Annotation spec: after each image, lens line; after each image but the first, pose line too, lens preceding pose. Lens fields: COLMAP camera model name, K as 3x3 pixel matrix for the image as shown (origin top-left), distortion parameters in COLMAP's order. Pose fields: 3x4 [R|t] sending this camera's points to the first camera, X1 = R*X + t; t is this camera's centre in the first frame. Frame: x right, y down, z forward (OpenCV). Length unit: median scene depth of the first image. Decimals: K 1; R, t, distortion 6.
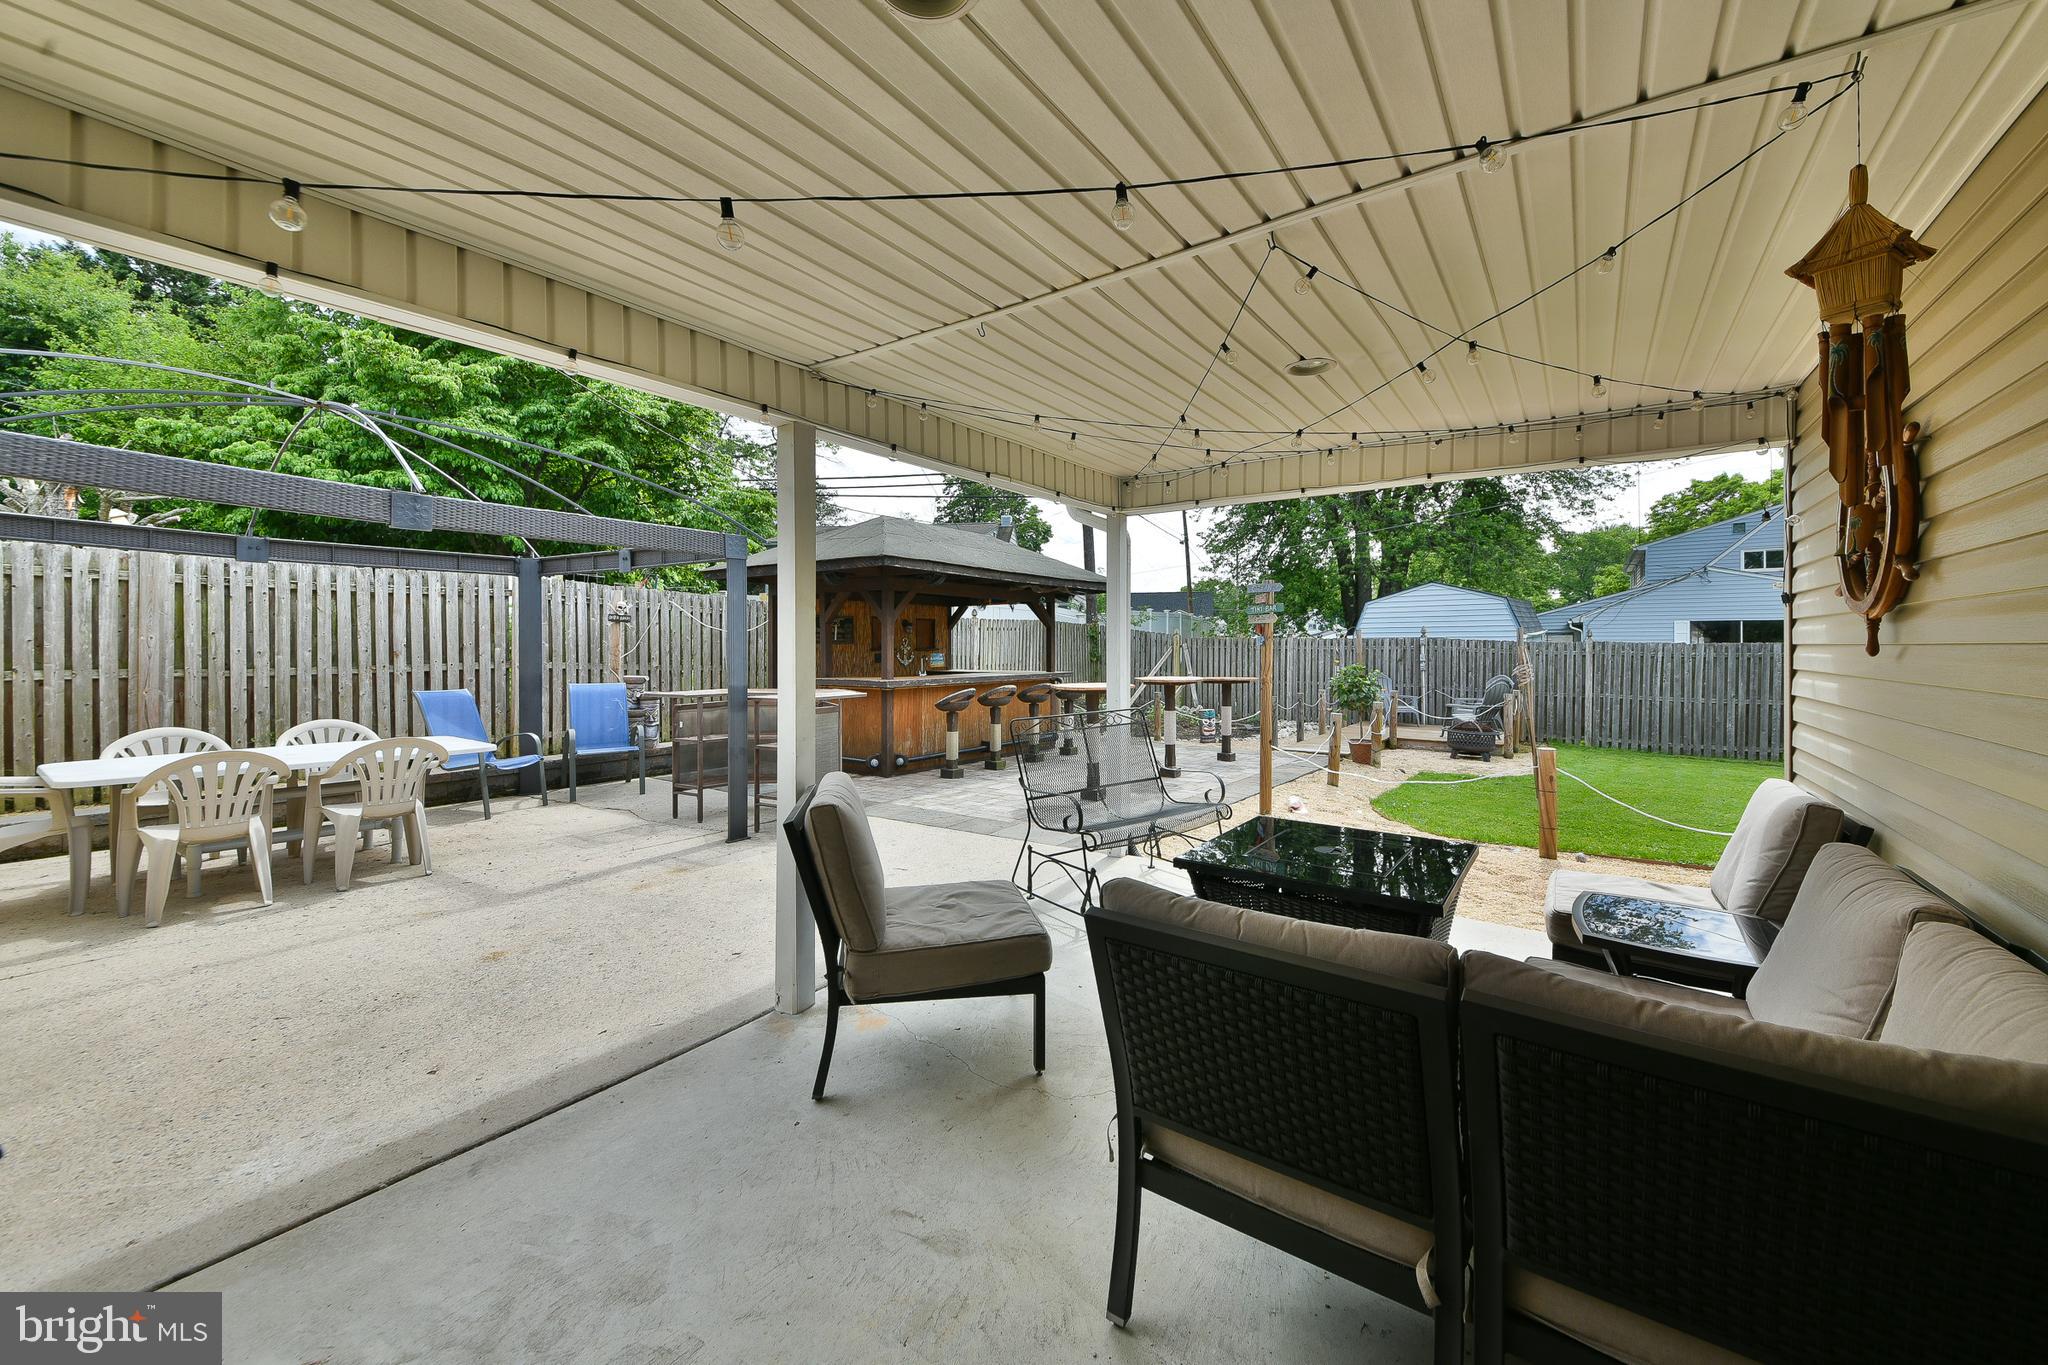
lens RADIAL K [[775.5, 0, 1028.3], [0, 775.5, 648.2], [0, 0, 1]] dist [-0.000130, -0.000115]
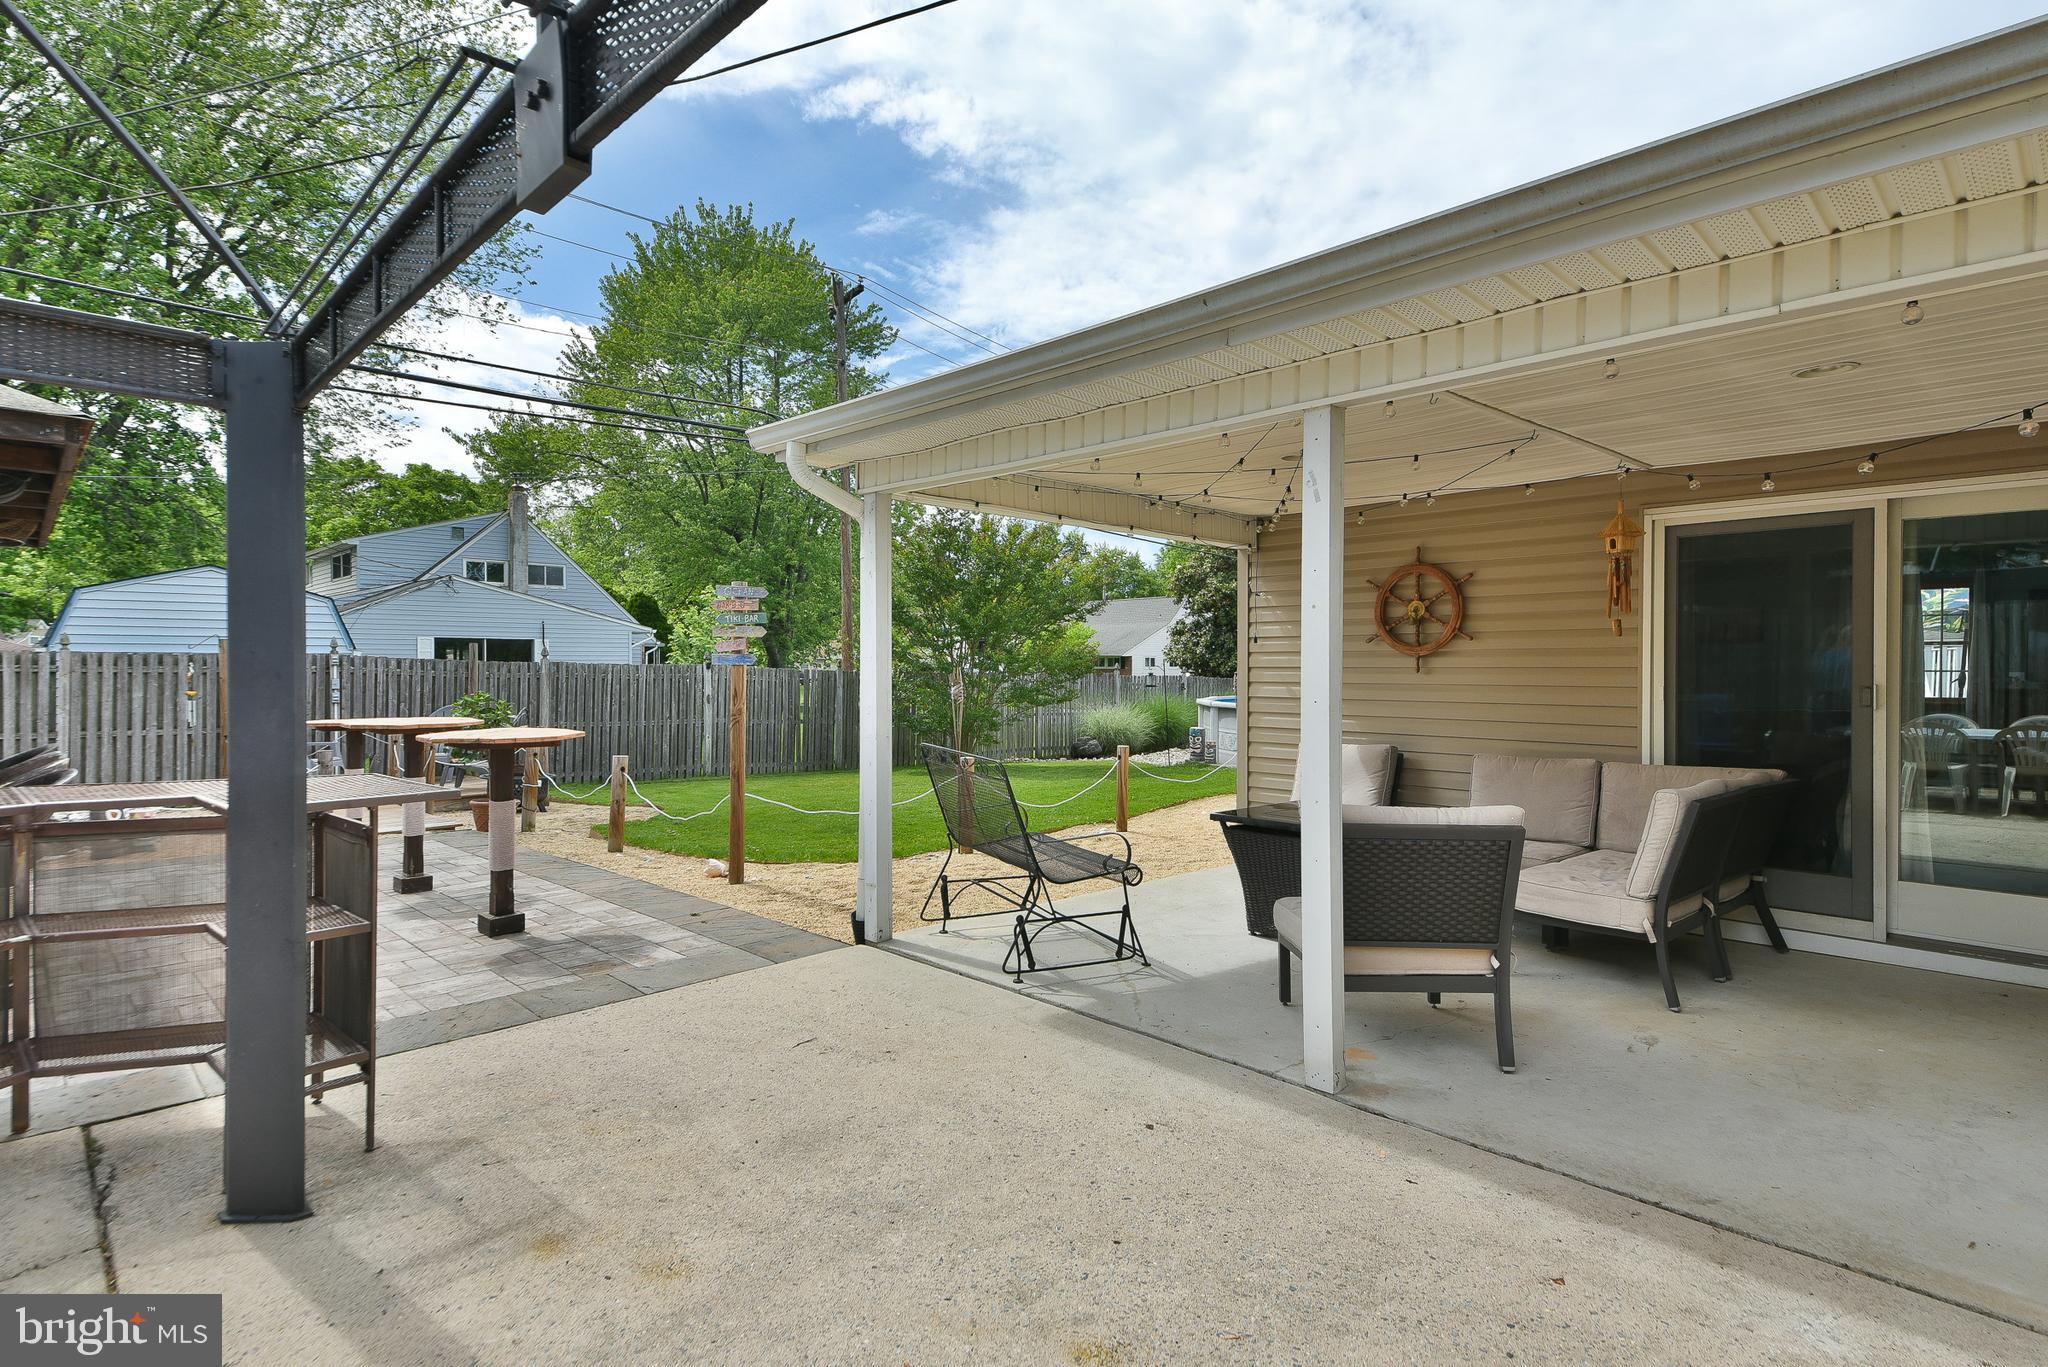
lens RADIAL K [[1090.5, 0, 1024.0], [0, 1090.5, 683.5], [0, 0, 1]] dist [0.024676, 0.000580]
pose [[0.205082, -0.013598, 0.978650, -1.315258], [0.001983, 0.999907, 0.013478, 0.000825], [-0.978743, -0.000824, 0.205090, 0.913310]]
